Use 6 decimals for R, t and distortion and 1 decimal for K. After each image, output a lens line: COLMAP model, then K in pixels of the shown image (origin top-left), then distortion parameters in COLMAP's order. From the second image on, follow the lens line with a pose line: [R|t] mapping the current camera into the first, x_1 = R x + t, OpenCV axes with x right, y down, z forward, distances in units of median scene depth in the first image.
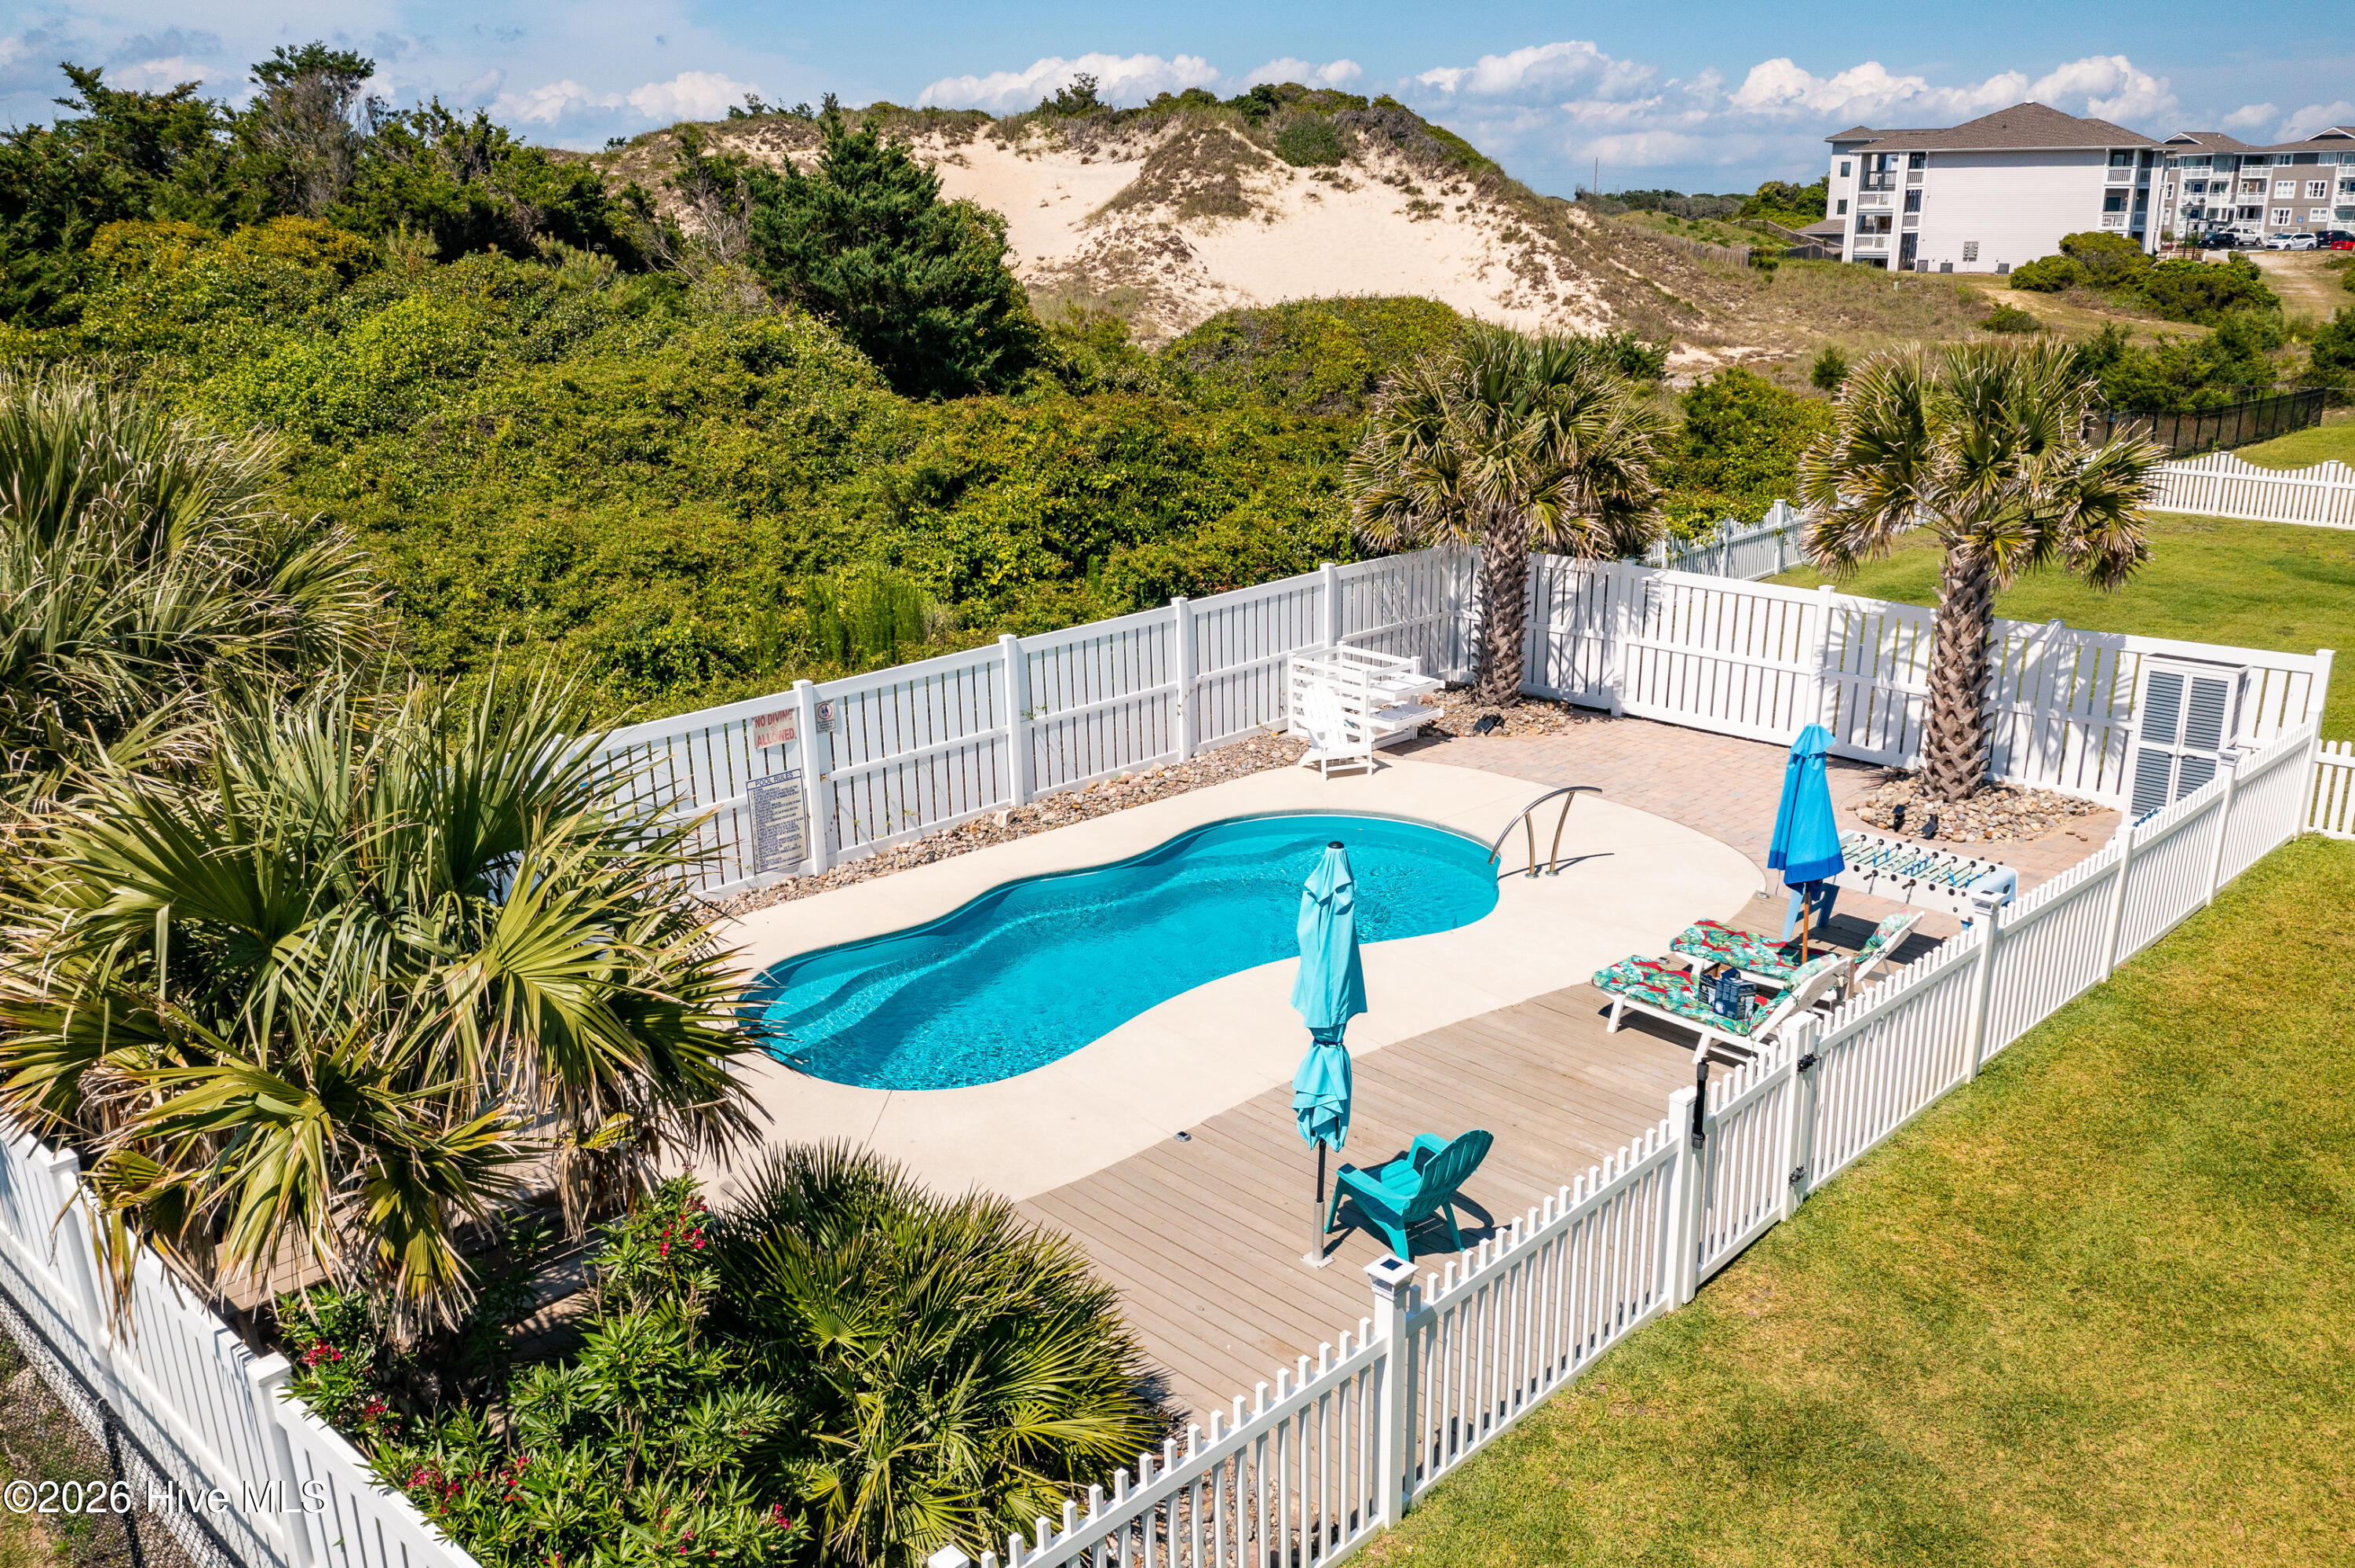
lens RADIAL K [[1867.5, 0, 1184.8], [0, 1867.5, 789.0], [0, 0, 1]] dist [0.010714, -0.004012]
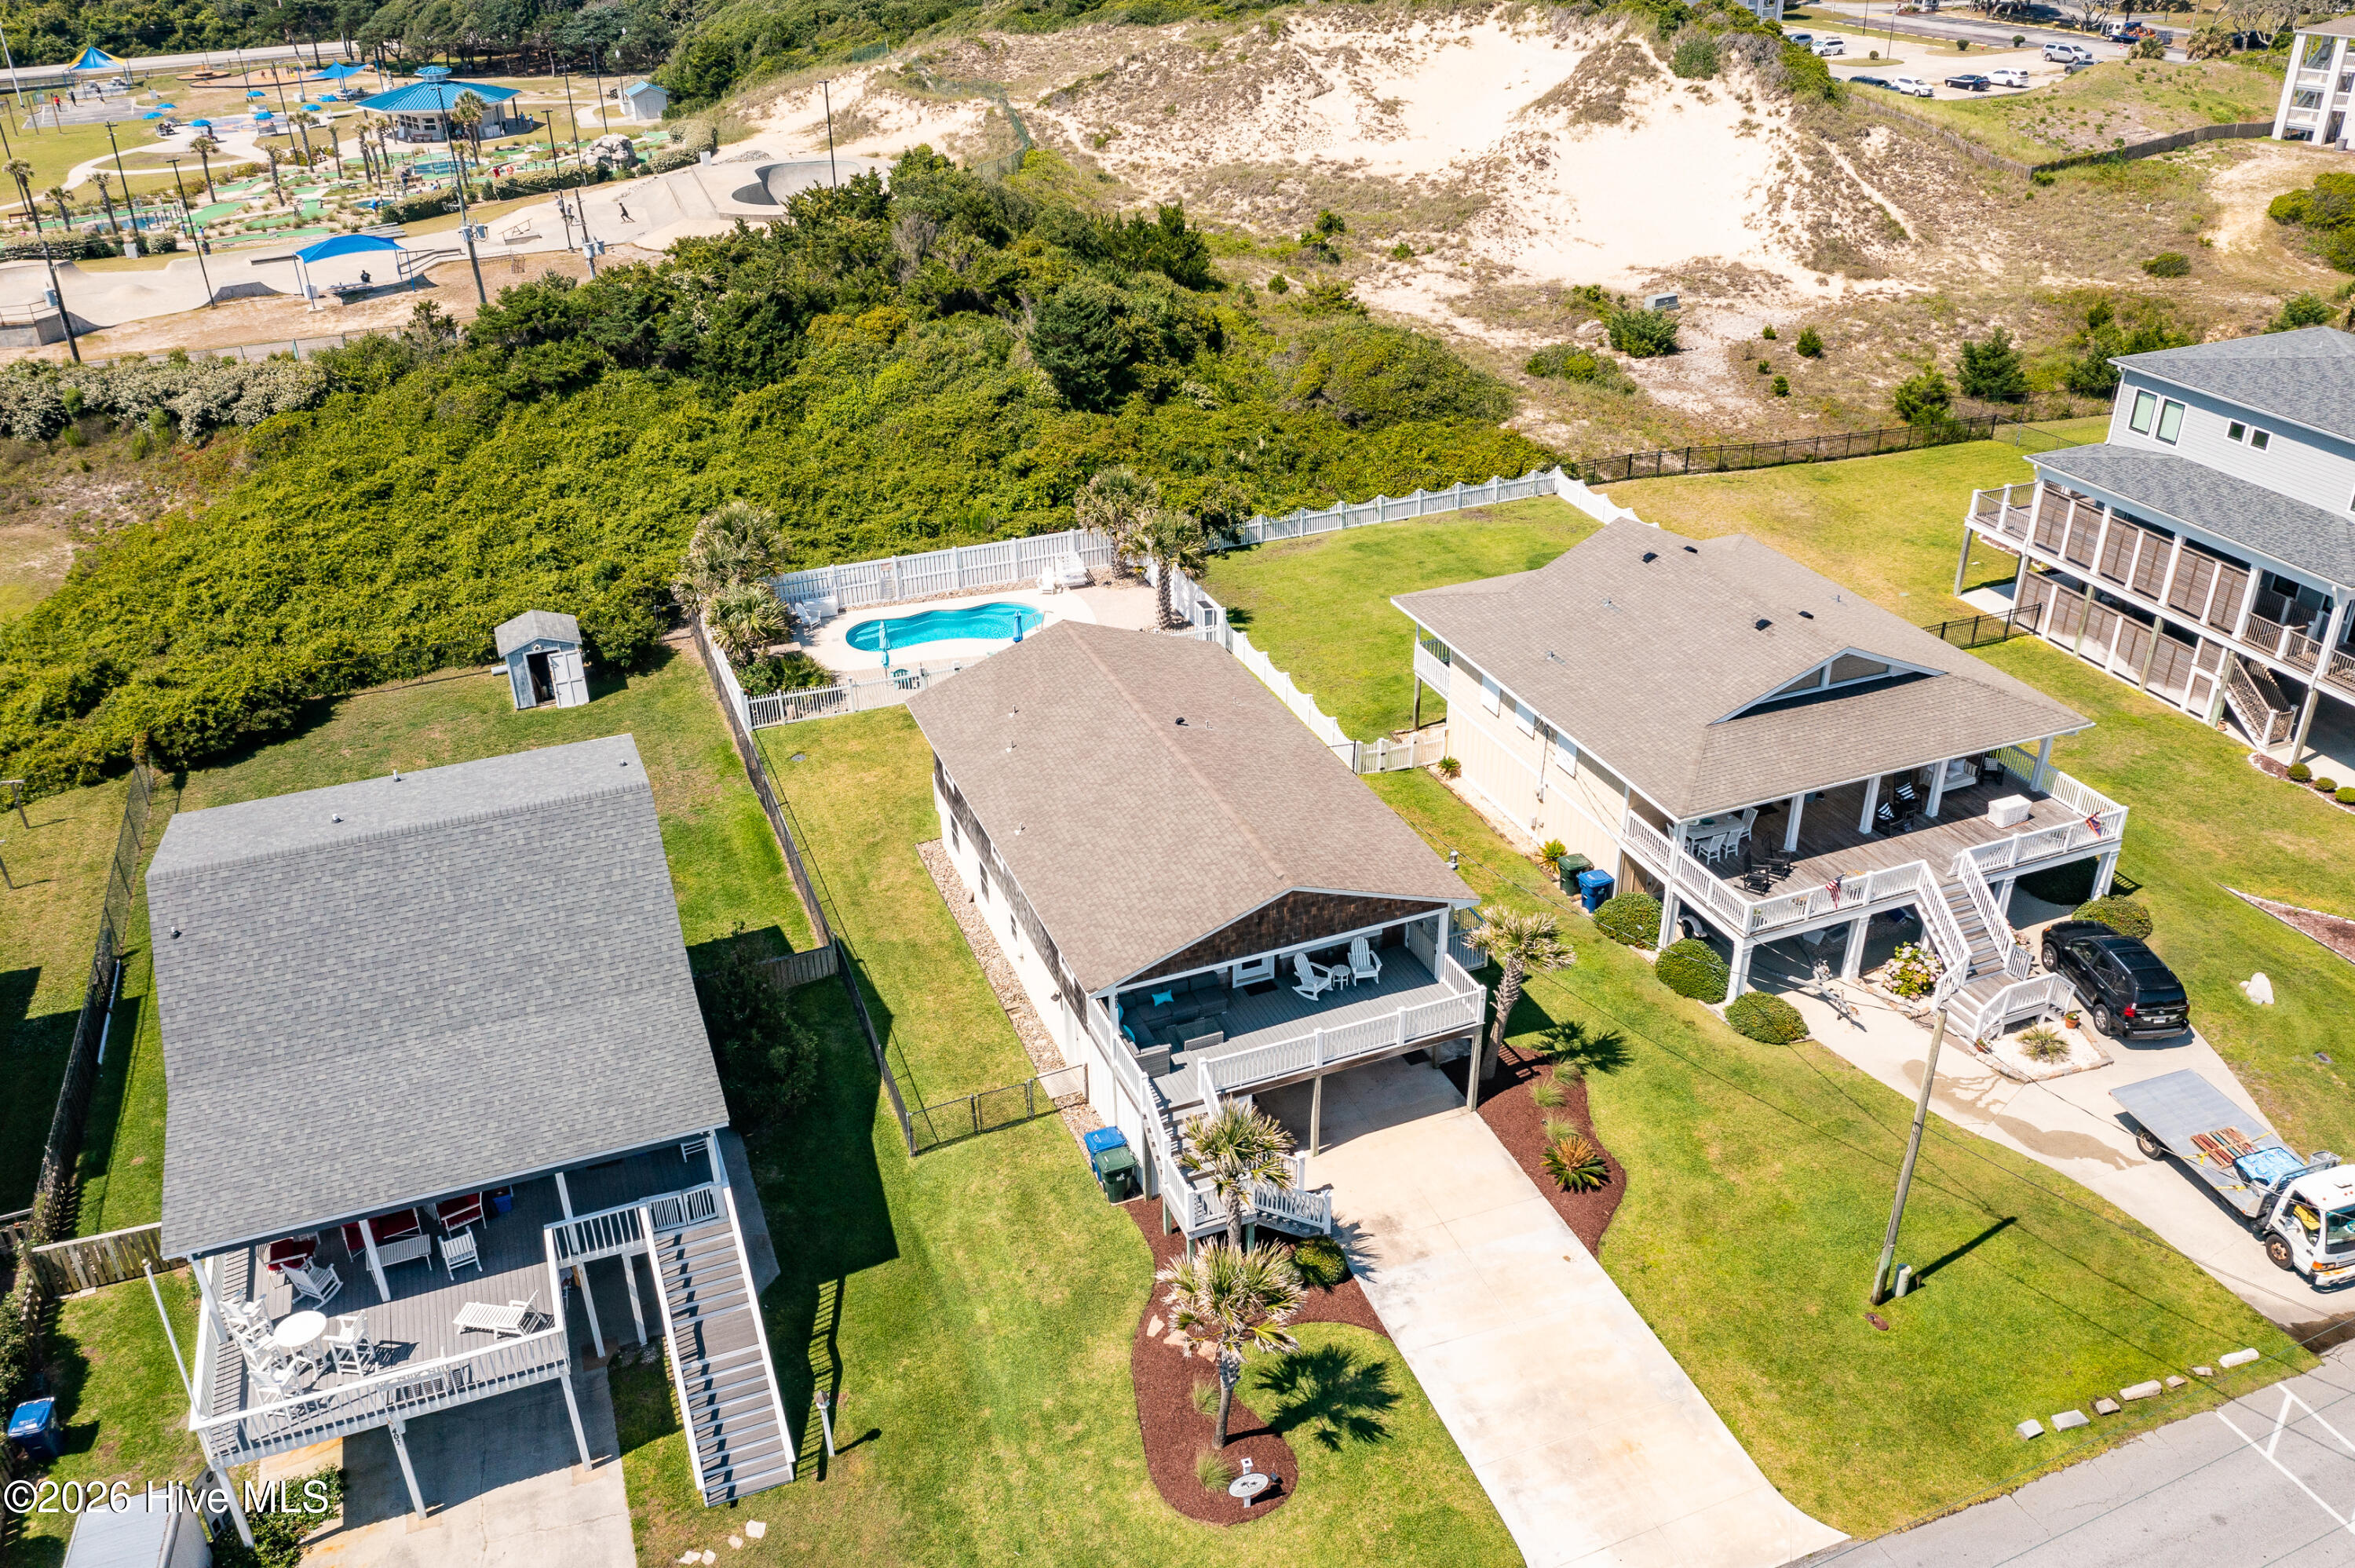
lens RADIAL K [[1867.5, 0, 1173.0], [0, 1867.5, 781.5], [0, 0, 1]] dist [0.010714, -0.004012]
pose [[0.901334, 0.200490, -0.383929, 0.351791], [-0.121290, 0.967785, 0.220637, -0.096257], [0.415796, -0.152301, 0.896615, -0.439276]]
